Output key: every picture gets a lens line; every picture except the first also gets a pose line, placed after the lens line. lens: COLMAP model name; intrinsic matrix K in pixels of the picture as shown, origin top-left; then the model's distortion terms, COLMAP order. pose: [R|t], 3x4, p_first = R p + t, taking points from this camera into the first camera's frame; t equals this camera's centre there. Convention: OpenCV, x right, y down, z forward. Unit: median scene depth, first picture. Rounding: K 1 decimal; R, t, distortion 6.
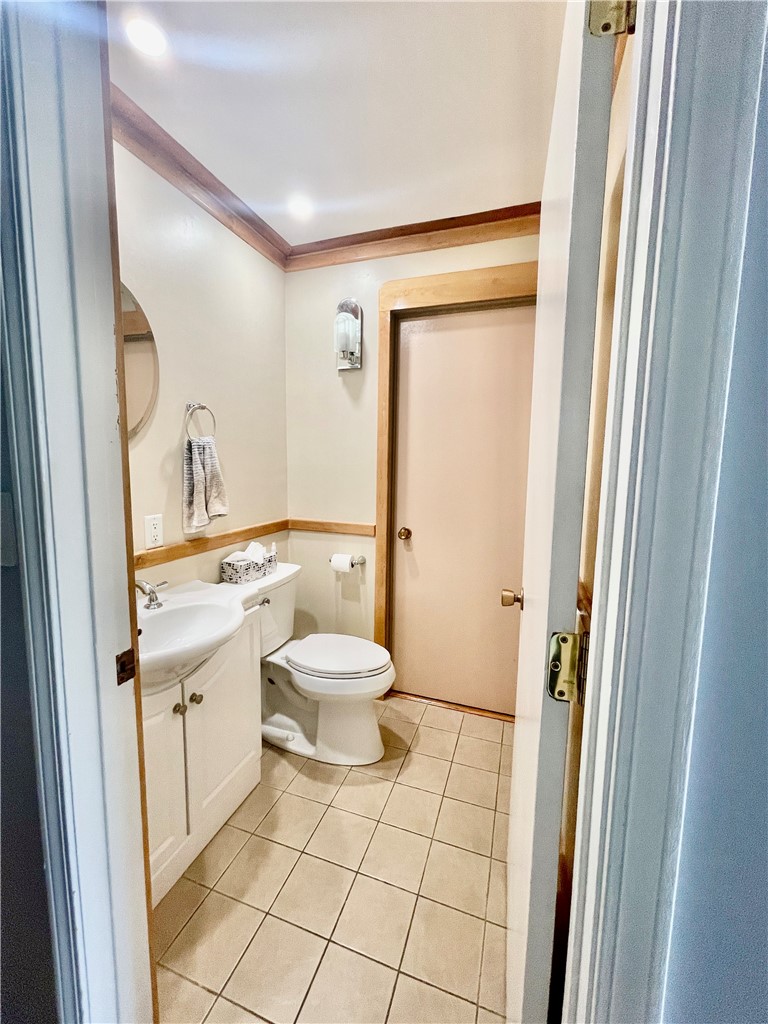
lens RADIAL K [[409.2, 0, 384.2], [0, 409.2, 510.4], [0, 0, 1]] dist [-0.000109, -0.002072]
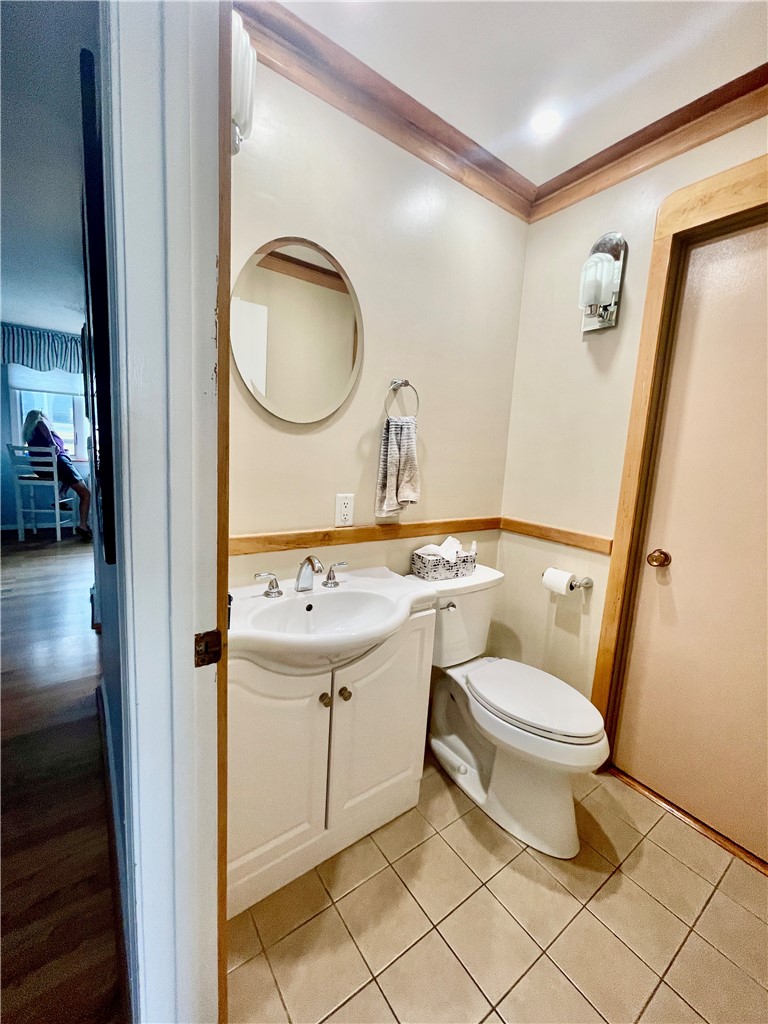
lens RADIAL K [[409.2, 0, 381.7], [0, 409.2, 506.9], [0, 0, 1]] dist [-0.000109, -0.002072]
pose [[0.815343, 0.111915, -0.568058, 0.062130], [-0.113858, 0.992975, 0.032208, 0.000817], [0.567672, 0.038417, 0.822358, 0.193439]]
